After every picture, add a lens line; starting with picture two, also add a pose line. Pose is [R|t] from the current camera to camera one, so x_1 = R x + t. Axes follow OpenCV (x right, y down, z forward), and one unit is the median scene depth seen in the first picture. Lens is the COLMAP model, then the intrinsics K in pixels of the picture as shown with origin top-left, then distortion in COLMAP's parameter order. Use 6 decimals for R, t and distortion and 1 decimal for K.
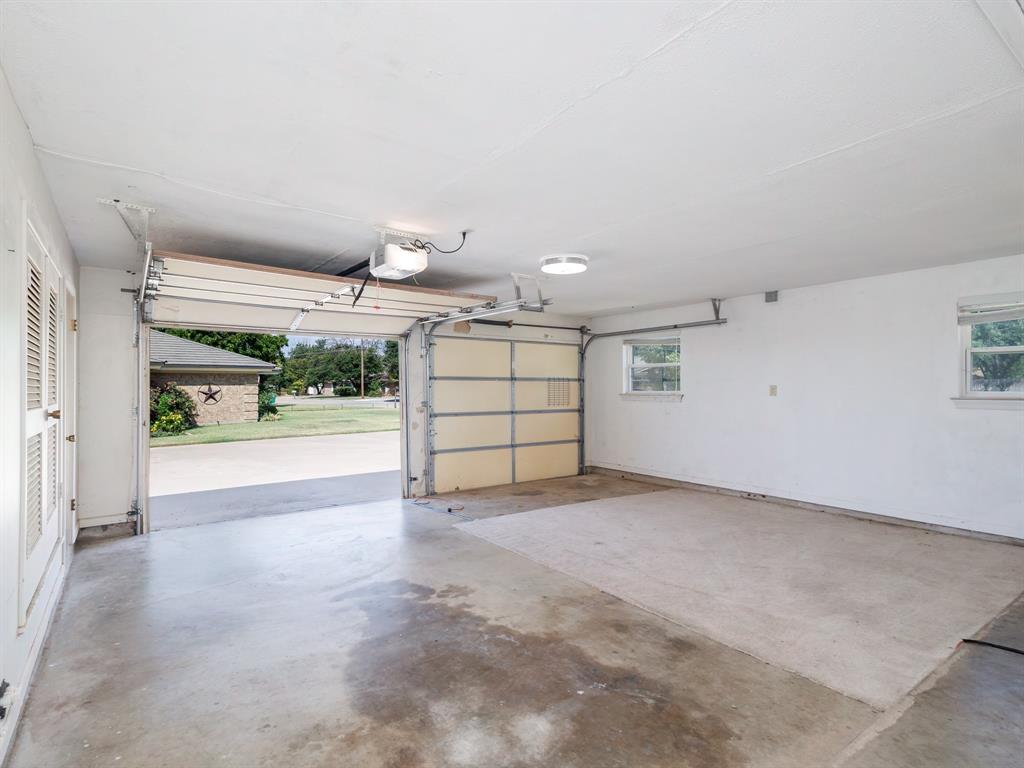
lens RADIAL K [[528.6, 0, 510.7], [0, 528.6, 385.2], [0, 0, 1]] dist [0.010279, -0.001341]
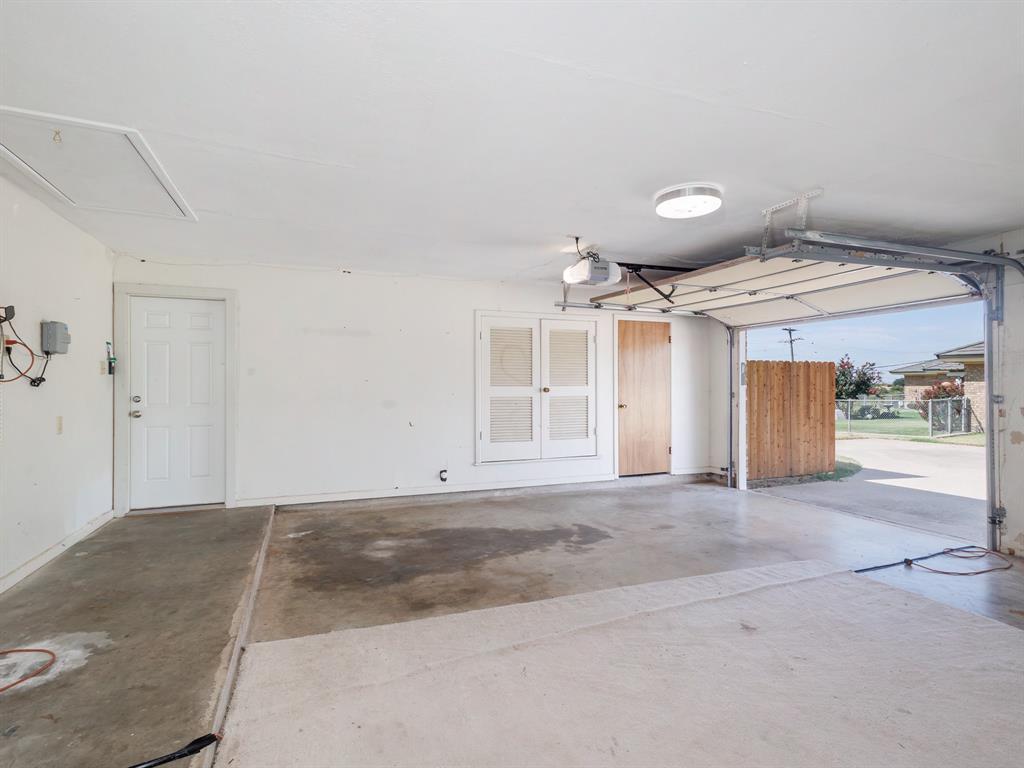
lens RADIAL K [[528.6, 0, 511.1], [0, 528.6, 383.9], [0, 0, 1]] dist [0.010279, -0.001341]
pose [[-0.247738, -0.002280, -0.968824, 1.398988], [0.003602, 0.999988, -0.003274, 0.040244], [0.968820, -0.004301, -0.247727, 1.525191]]
